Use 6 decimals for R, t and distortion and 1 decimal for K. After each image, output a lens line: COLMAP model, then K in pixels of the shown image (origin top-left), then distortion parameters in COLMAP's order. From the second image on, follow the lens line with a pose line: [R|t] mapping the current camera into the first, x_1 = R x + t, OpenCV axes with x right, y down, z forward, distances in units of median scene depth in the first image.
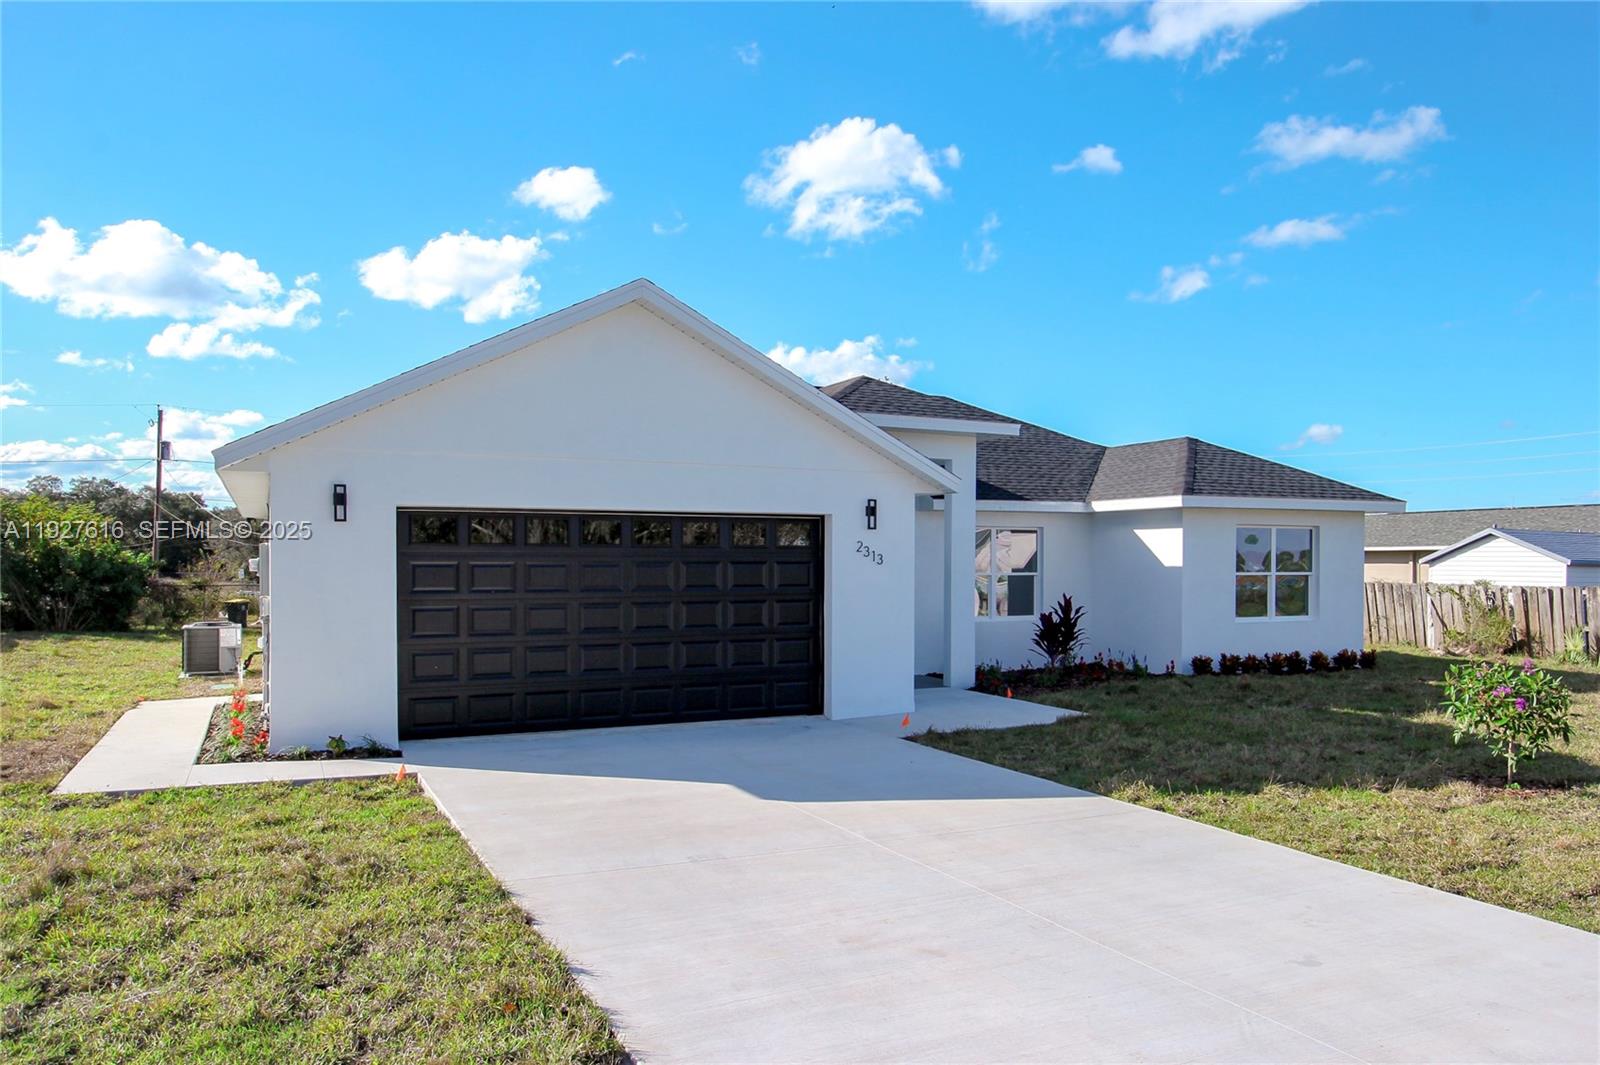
lens RADIAL K [[1234.4, 0, 800.0], [0, 1234.4, 532.5], [0, 0, 1]] dist [0.006504, 0.003203]
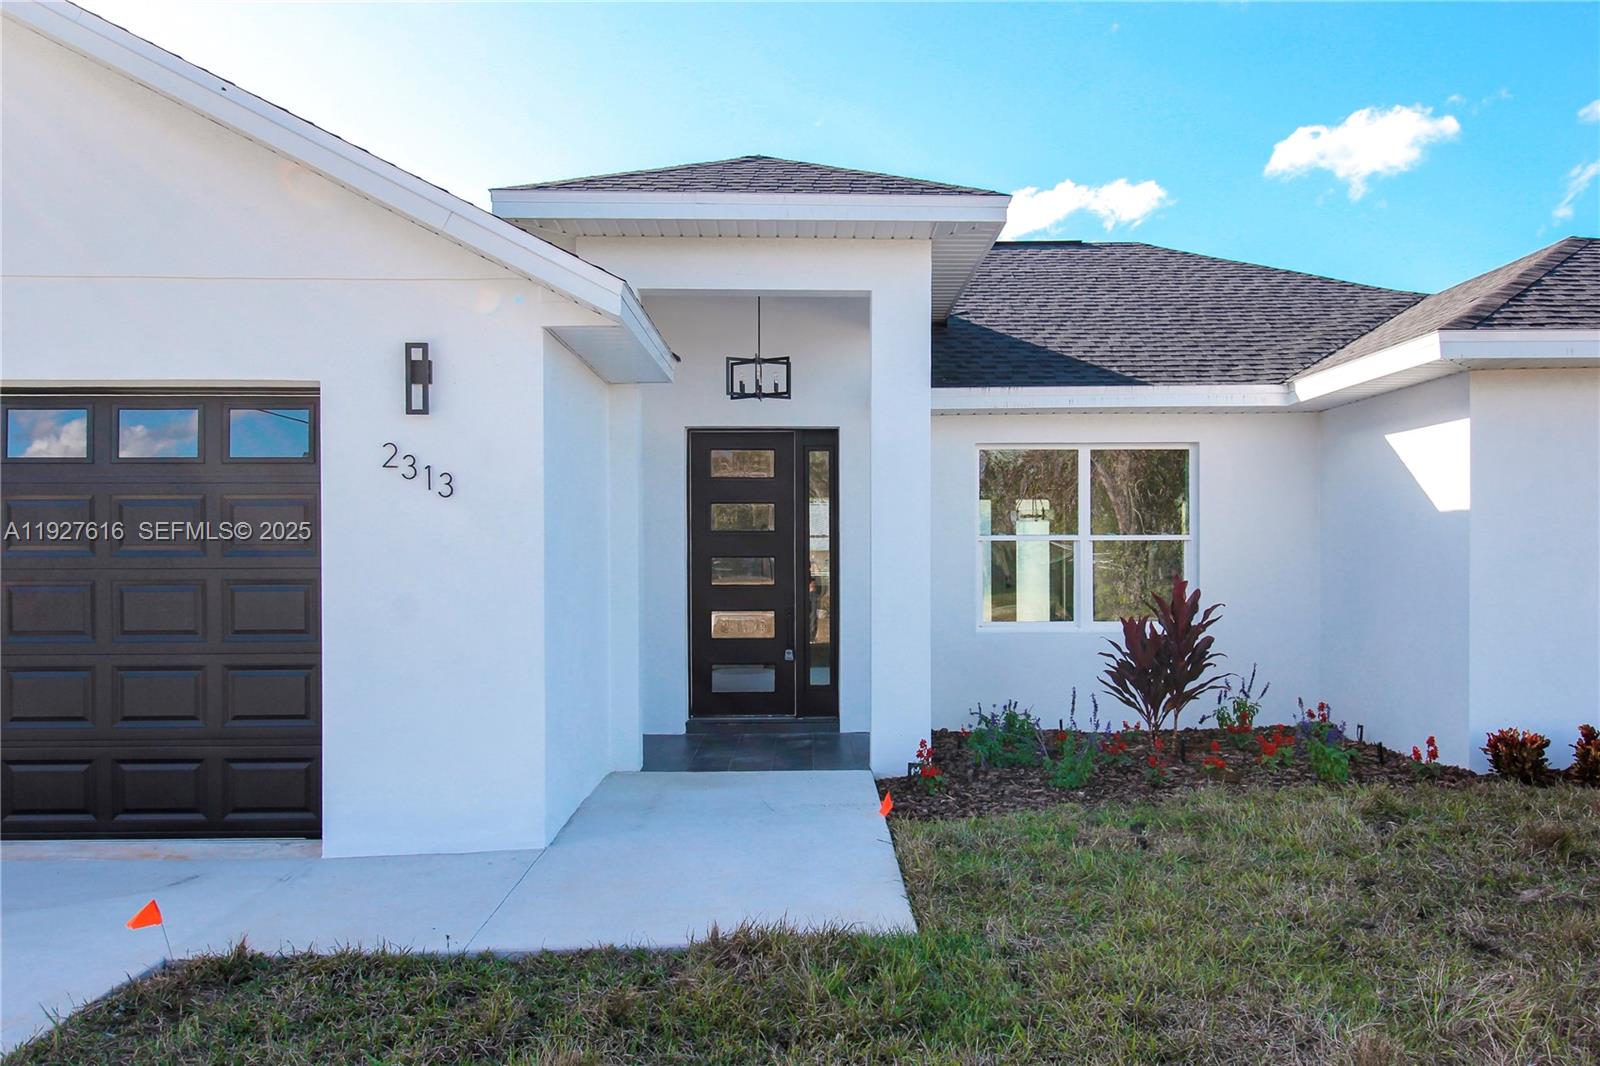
lens RADIAL K [[1234.4, 0, 800.0], [0, 1234.4, 533.0], [0, 0, 1]] dist [0.006504, 0.003203]
pose [[0.906902, -0.013459, -0.421126, 0.281905], [0.015246, 0.999883, 0.000877, 0.031686], [0.421065, -0.007216, 0.907002, 0.529899]]
